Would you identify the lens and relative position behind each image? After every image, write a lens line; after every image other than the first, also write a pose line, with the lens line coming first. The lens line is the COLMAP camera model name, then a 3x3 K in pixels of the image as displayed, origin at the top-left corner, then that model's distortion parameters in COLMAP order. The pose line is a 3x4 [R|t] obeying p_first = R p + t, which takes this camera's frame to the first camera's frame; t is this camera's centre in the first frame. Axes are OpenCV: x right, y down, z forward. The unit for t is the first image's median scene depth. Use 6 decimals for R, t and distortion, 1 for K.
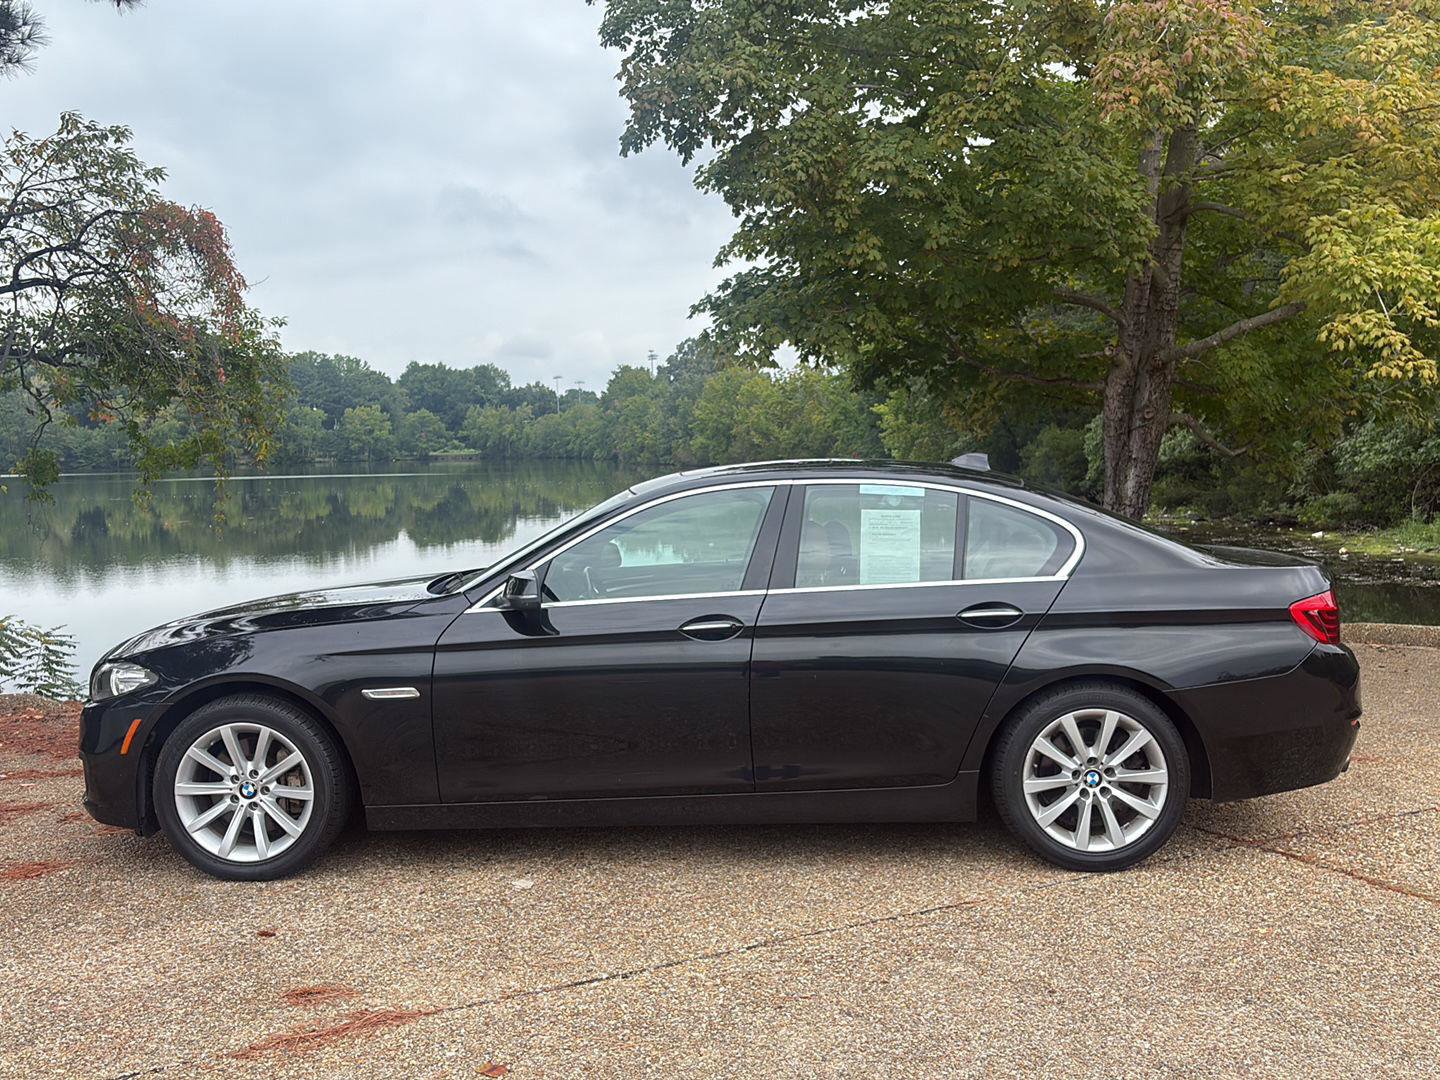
lens RADIAL K [[1395.4, 0, 726.0], [0, 1395.4, 536.6], [0, 0, 1]] dist [0.022962, 0.000000]
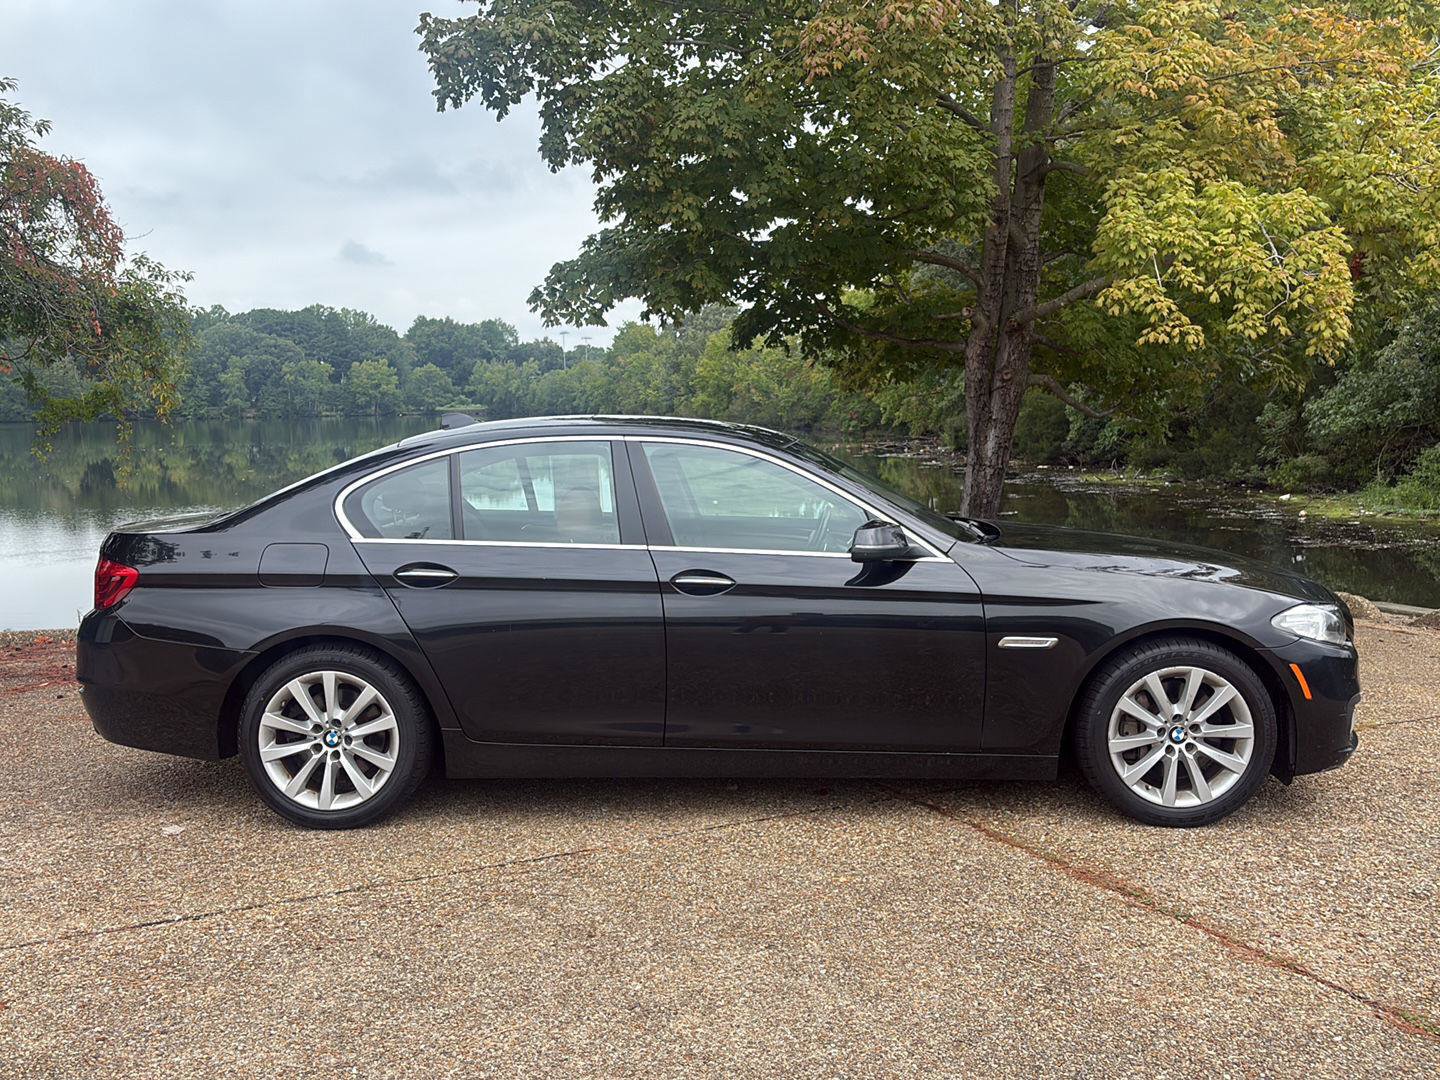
lens RADIAL K [[1395.4, 0, 727.5], [0, 1395.4, 535.9], [0, 0, 1]] dist [0.022962, 0.000000]
pose [[0.999951, 0.009065, -0.004057, 0.105675], [-0.008940, 0.999514, 0.029873, -0.000416], [0.004326, -0.029836, 0.999545, -0.007028]]
